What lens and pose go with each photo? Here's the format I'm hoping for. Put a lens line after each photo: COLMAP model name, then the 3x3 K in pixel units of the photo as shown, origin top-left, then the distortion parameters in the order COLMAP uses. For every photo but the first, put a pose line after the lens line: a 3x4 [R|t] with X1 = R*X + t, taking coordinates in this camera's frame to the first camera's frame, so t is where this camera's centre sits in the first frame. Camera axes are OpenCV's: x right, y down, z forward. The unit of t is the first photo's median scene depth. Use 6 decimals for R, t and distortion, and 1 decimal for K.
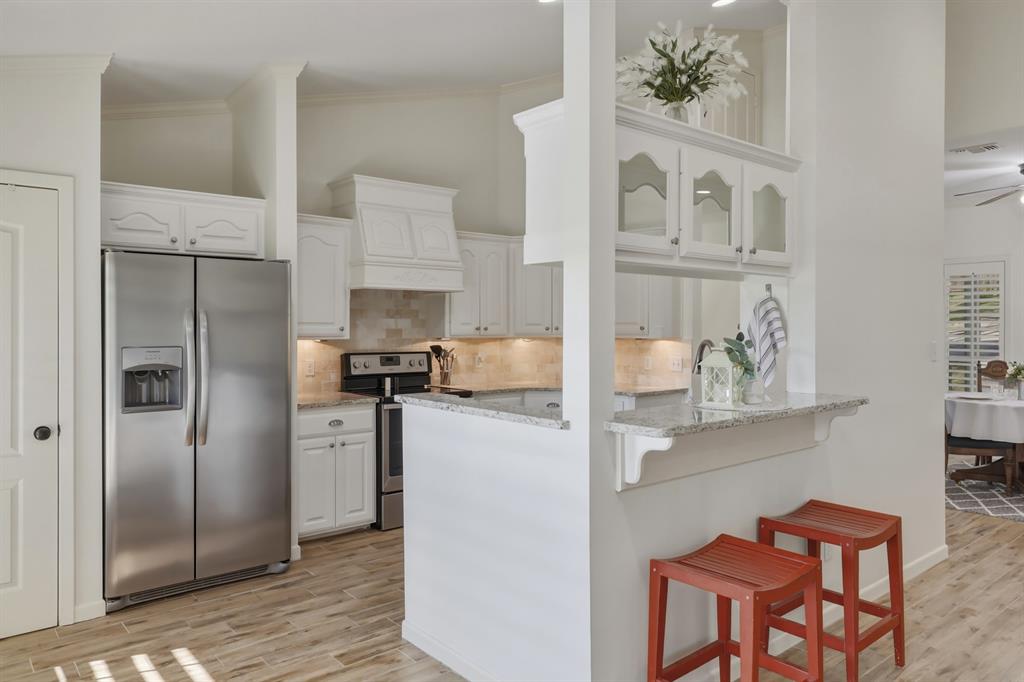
lens RADIAL K [[681.5, 0, 514.4], [0, 681.5, 331.3], [0, 0, 1]] dist [0.000541, -0.000217]
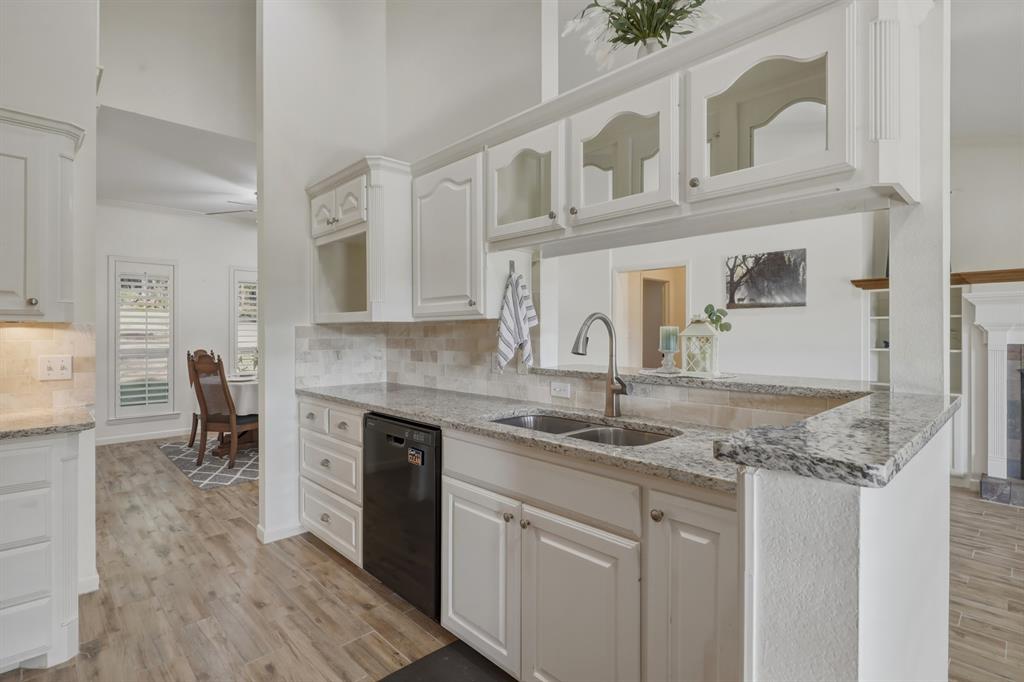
lens RADIAL K [[496.7, 0, 512.8], [0, 496.7, 332.0], [0, 0, 1]] dist [0.003128, 0.001305]
pose [[-0.076388, 0.001790, 0.997077, -0.229023], [0.005854, 0.999982, -0.001347, 0.021160], [-0.997061, 0.005734, -0.076397, 0.671730]]
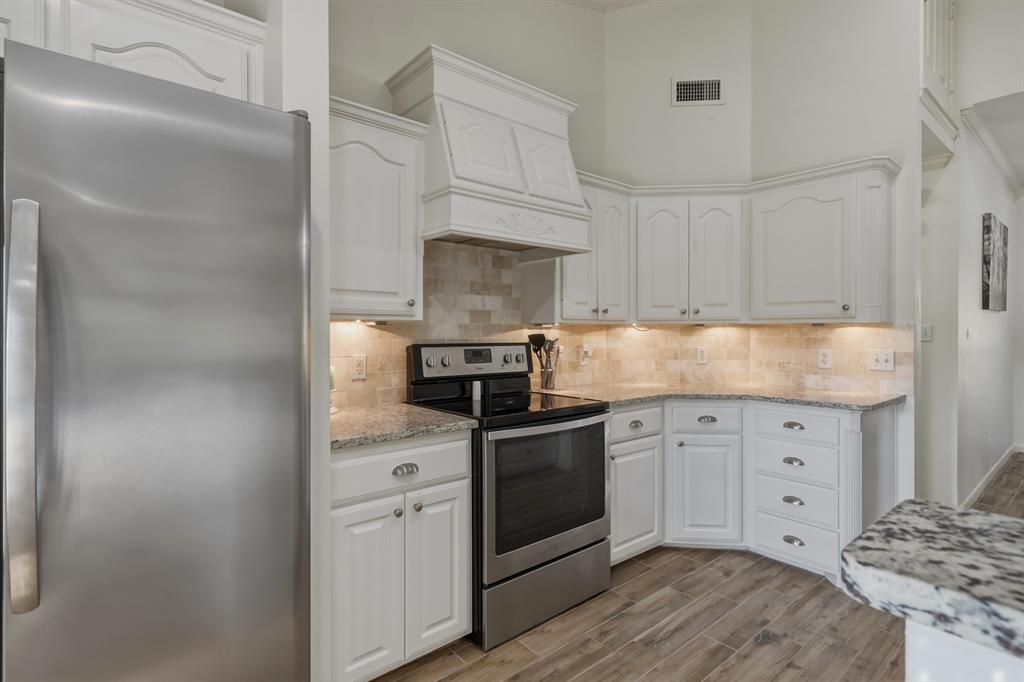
lens RADIAL K [[496.7, 0, 512.8], [0, 496.7, 332.0], [0, 0, 1]] dist [0.003128, 0.001305]
pose [[0.999997, -0.000845, 0.002091, -0.149904], [0.000857, 0.999985, -0.005348, 0.022389], [-0.002086, 0.005350, 0.999984, 0.511000]]
